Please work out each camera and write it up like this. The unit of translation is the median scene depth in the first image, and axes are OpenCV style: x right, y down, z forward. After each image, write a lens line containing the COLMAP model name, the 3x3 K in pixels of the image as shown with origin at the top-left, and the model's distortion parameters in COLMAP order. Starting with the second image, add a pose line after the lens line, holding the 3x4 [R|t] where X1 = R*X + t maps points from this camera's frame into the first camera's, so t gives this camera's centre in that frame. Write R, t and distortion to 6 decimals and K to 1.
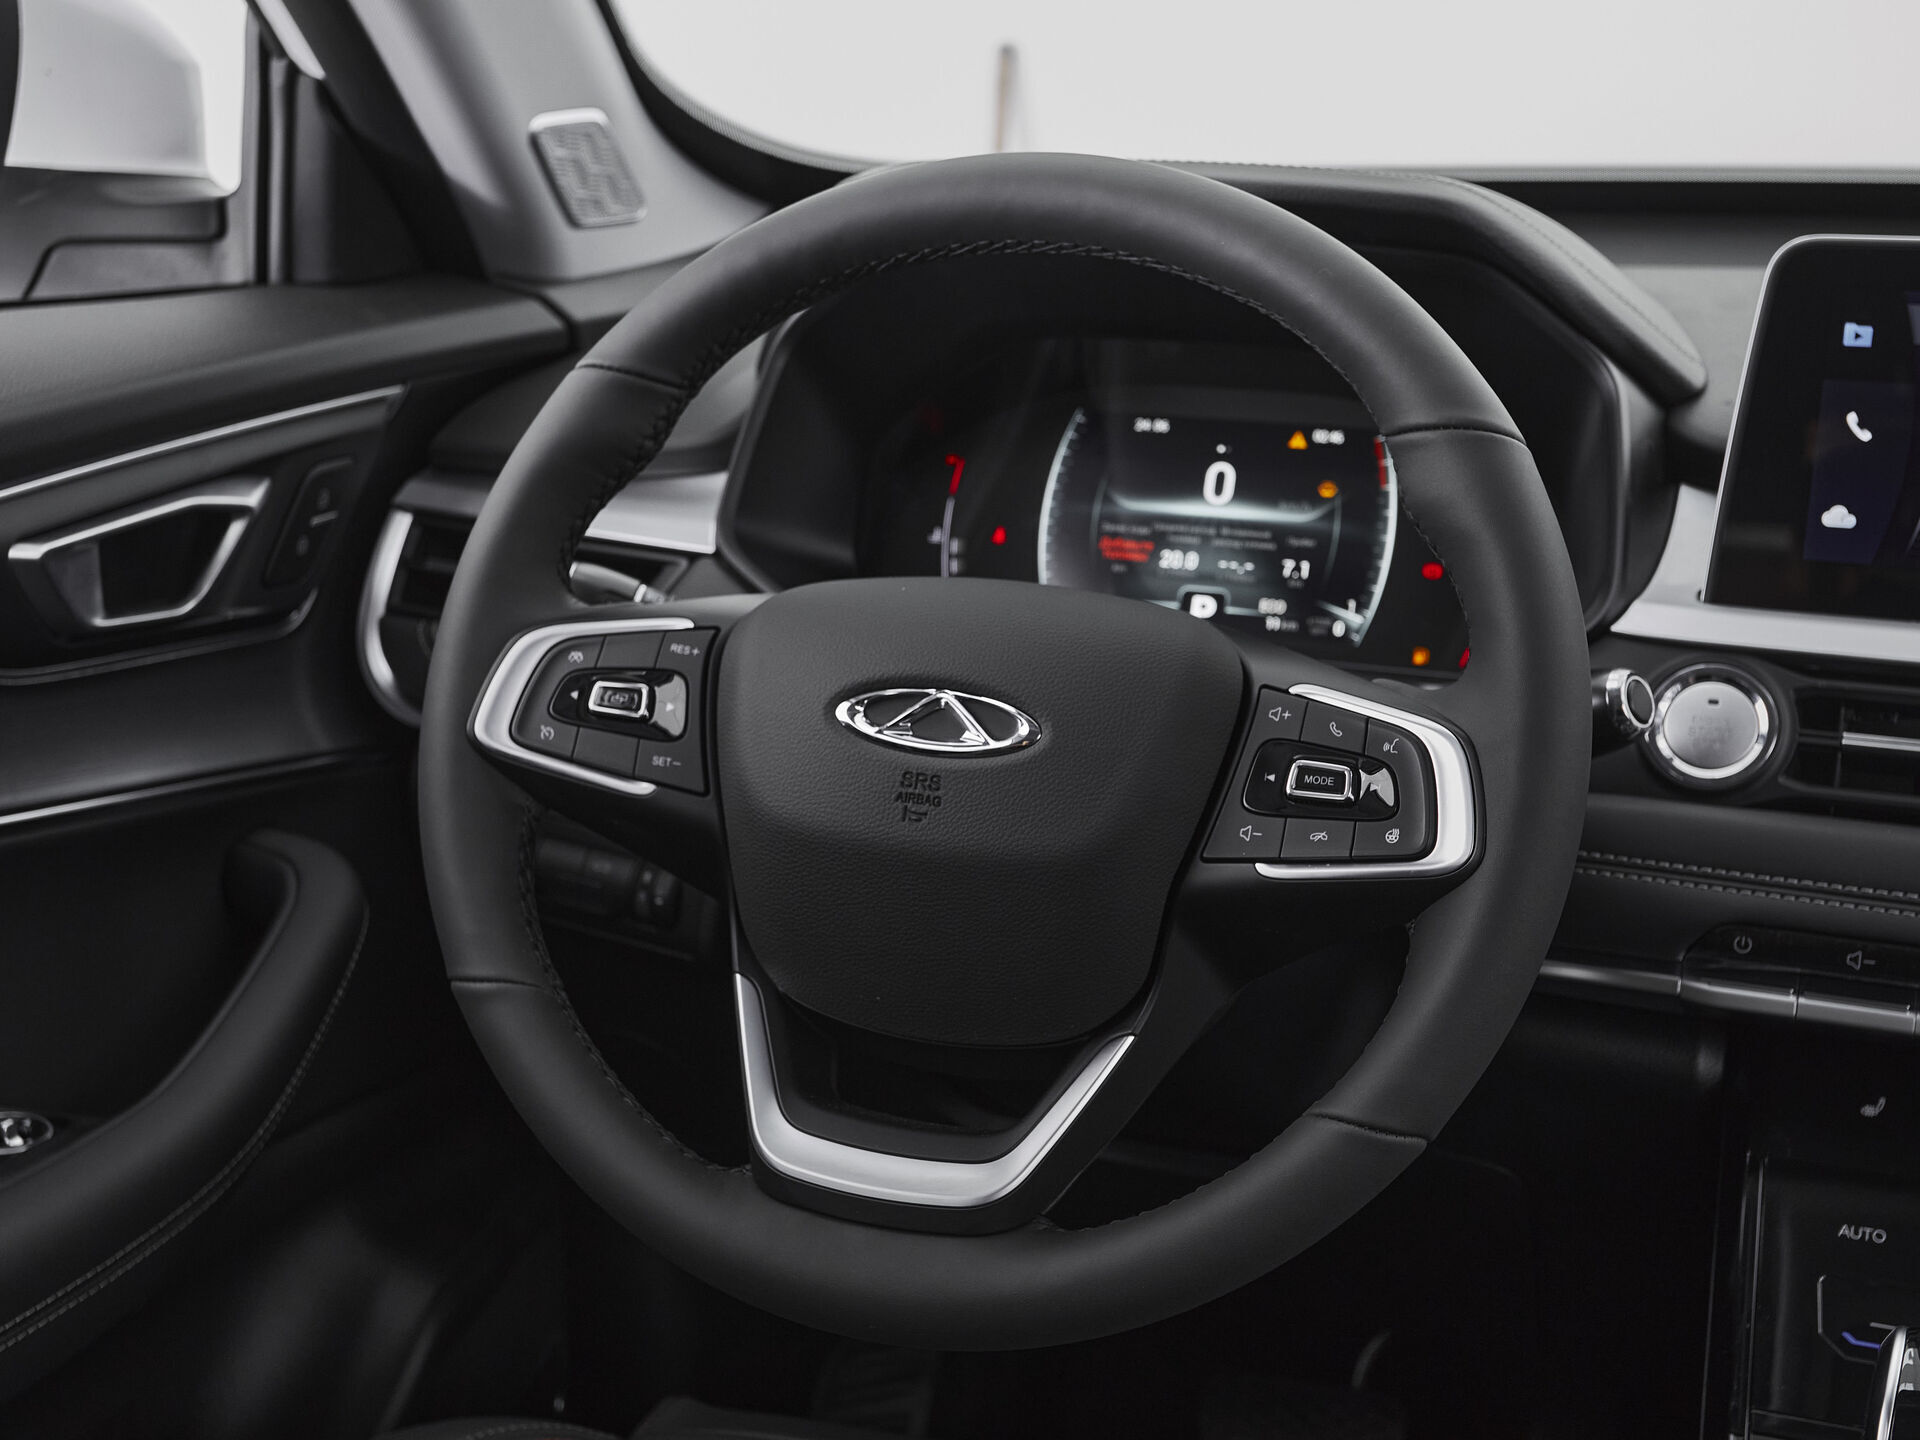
lens RADIAL K [[2467.0, 0, 949.8], [0, 2467.0, 729.7], [0, 0, 1]] dist [0.051001, 0.000000]
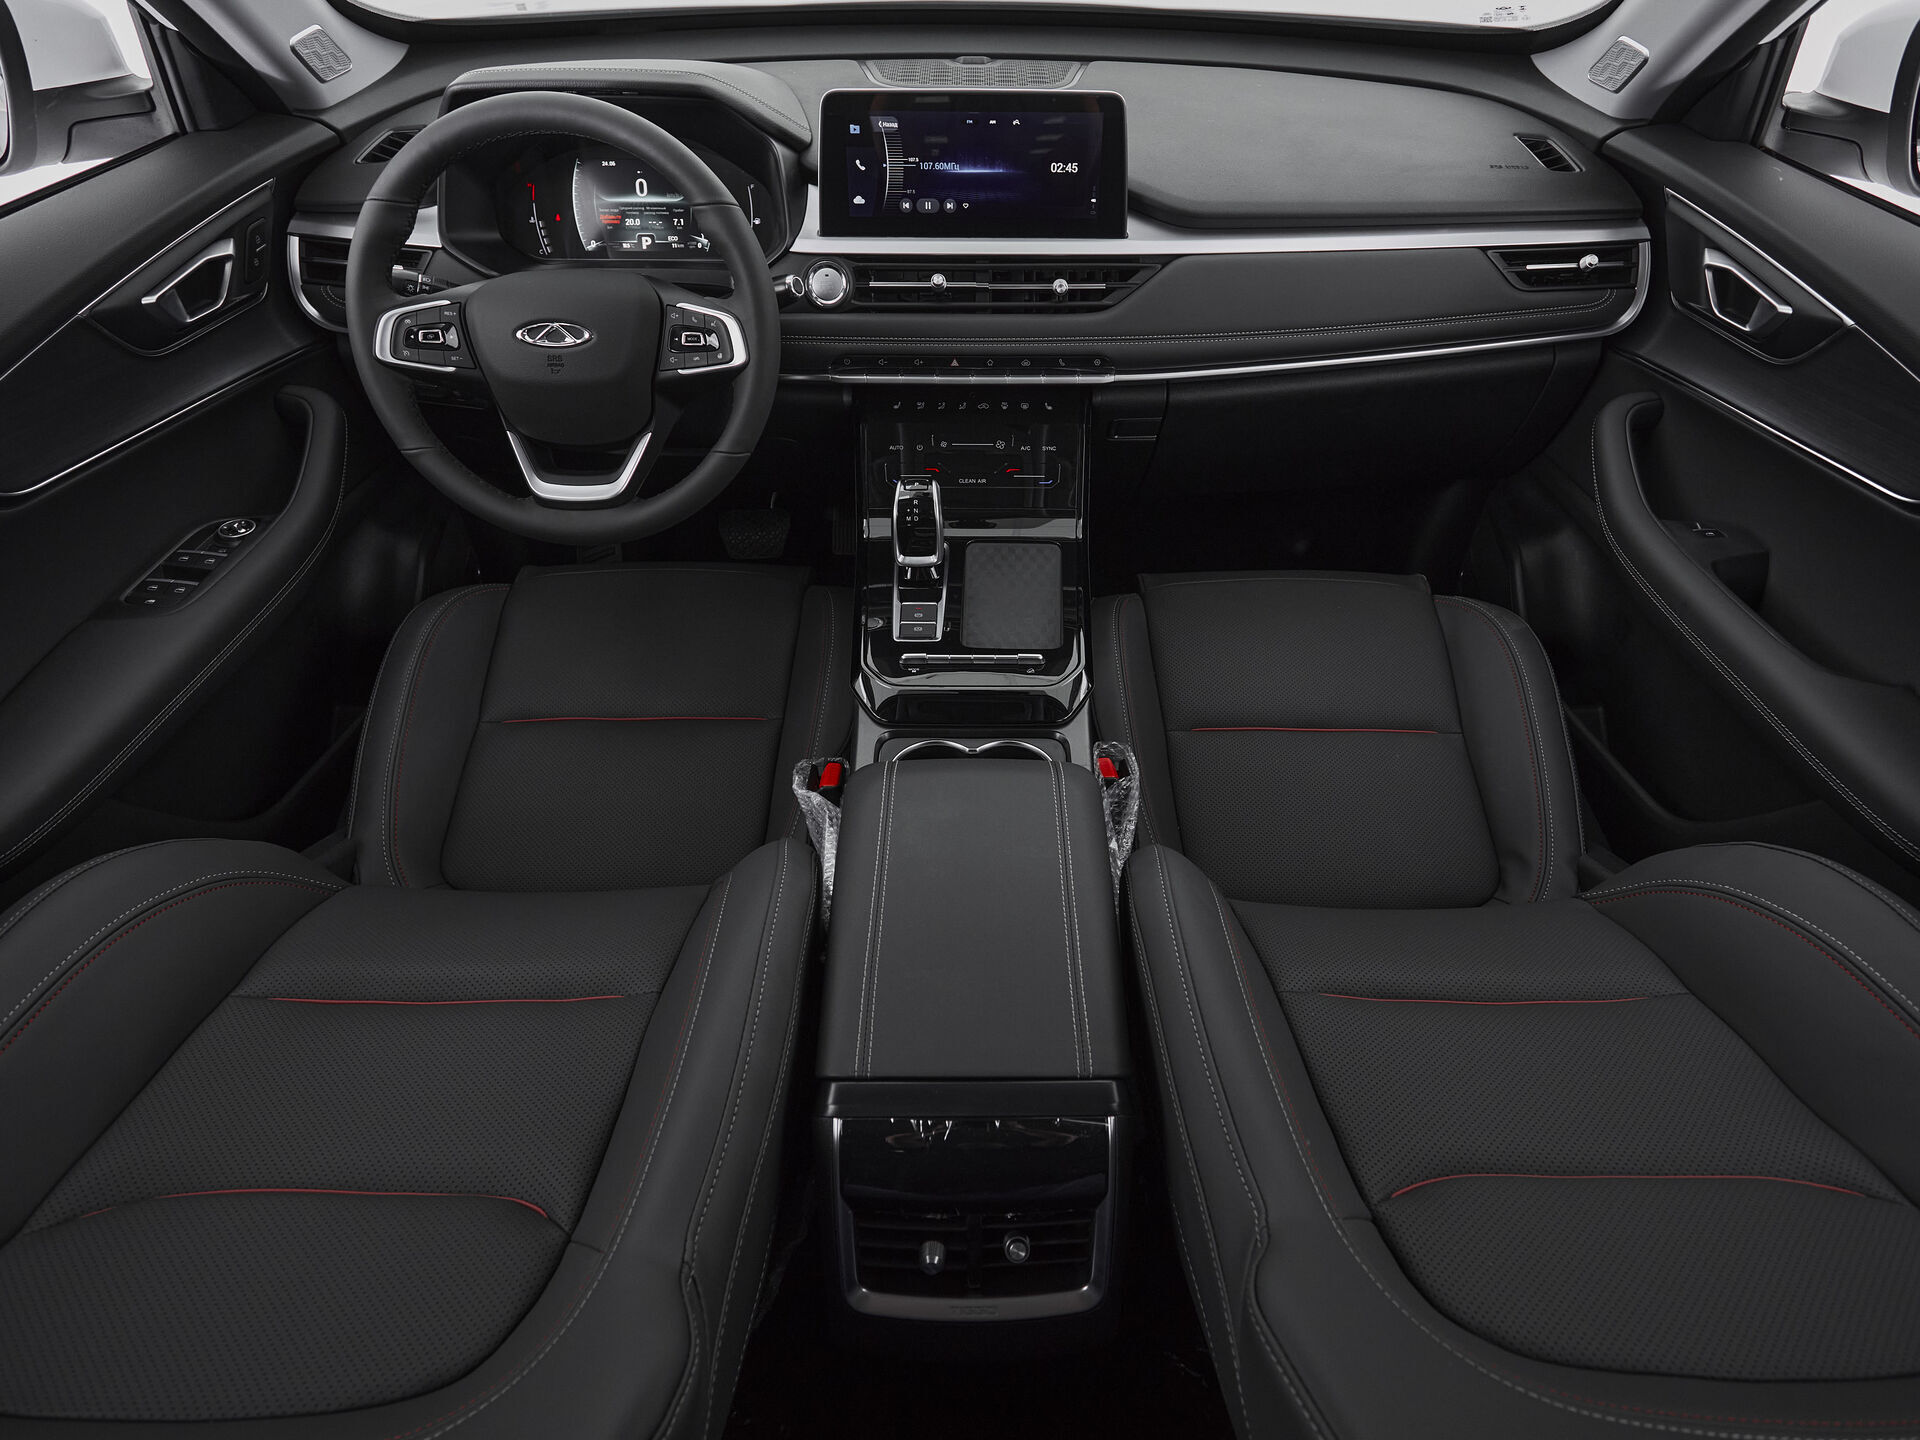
lens RADIAL K [[1081.0, 0, 965.6], [0, 1081.0, 704.2], [0, 0, 1]] dist [0.012351, -0.004784]
pose [[0.941379, -0.236090, 0.240971, 0.034222], [0.101843, 0.879865, 0.464183, -0.140145], [-0.321610, -0.412431, 0.852331, -0.344062]]
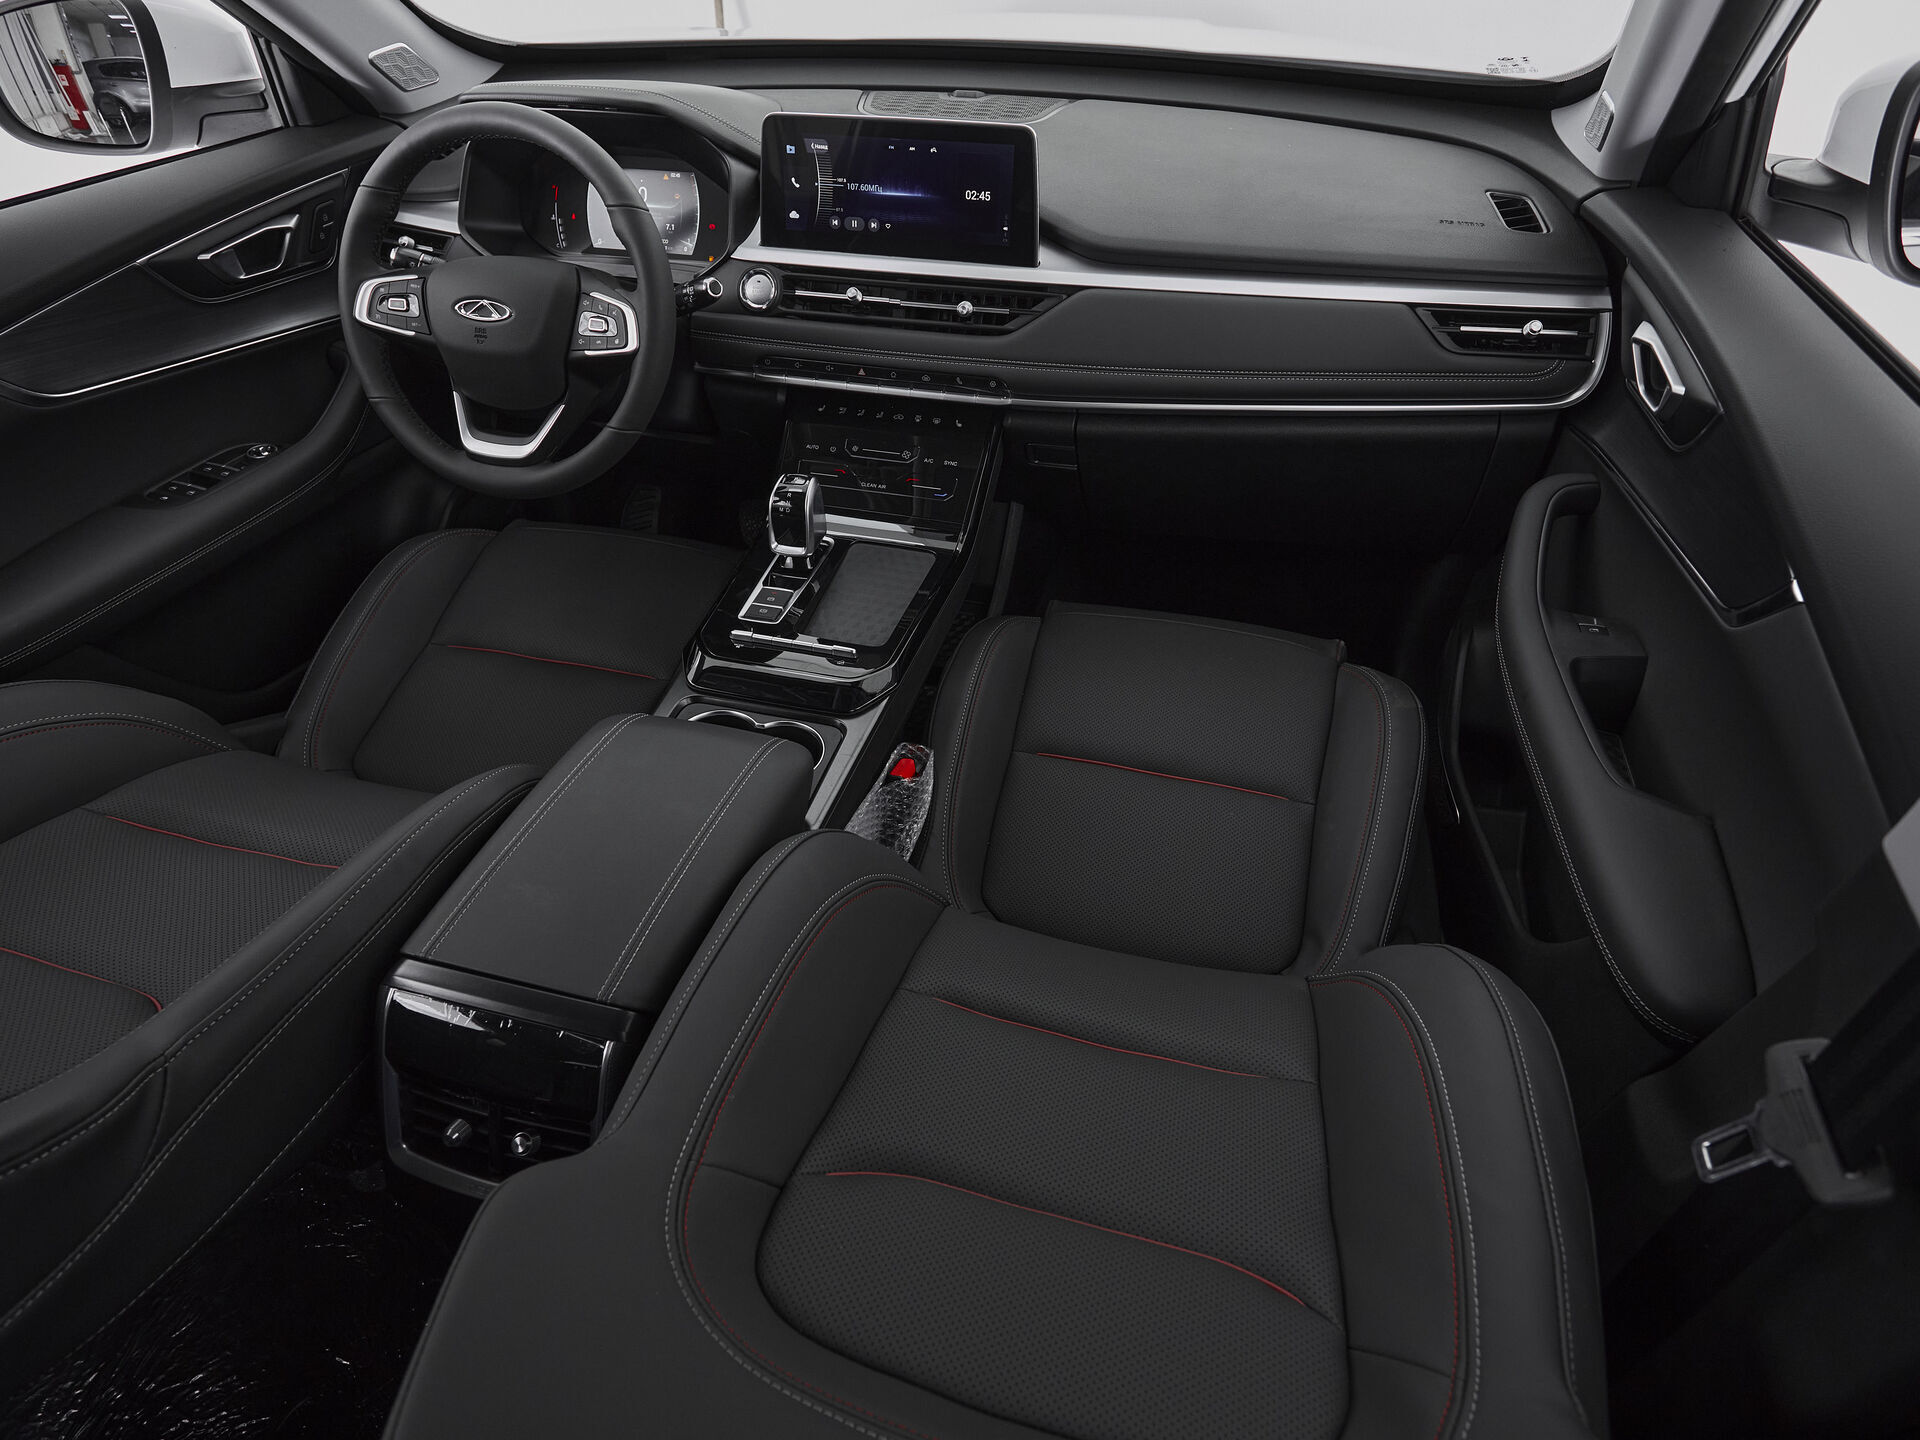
lens RADIAL K [[1081.0, 0, 953.8], [0, 1081.0, 707.0], [0, 0, 1]] dist [0.012351, -0.004784]
pose [[0.996783, -0.073029, 0.033026, 0.461829], [0.052321, 0.905030, 0.422119, -0.088875], [-0.060716, -0.419033, 0.905939, -0.490748]]
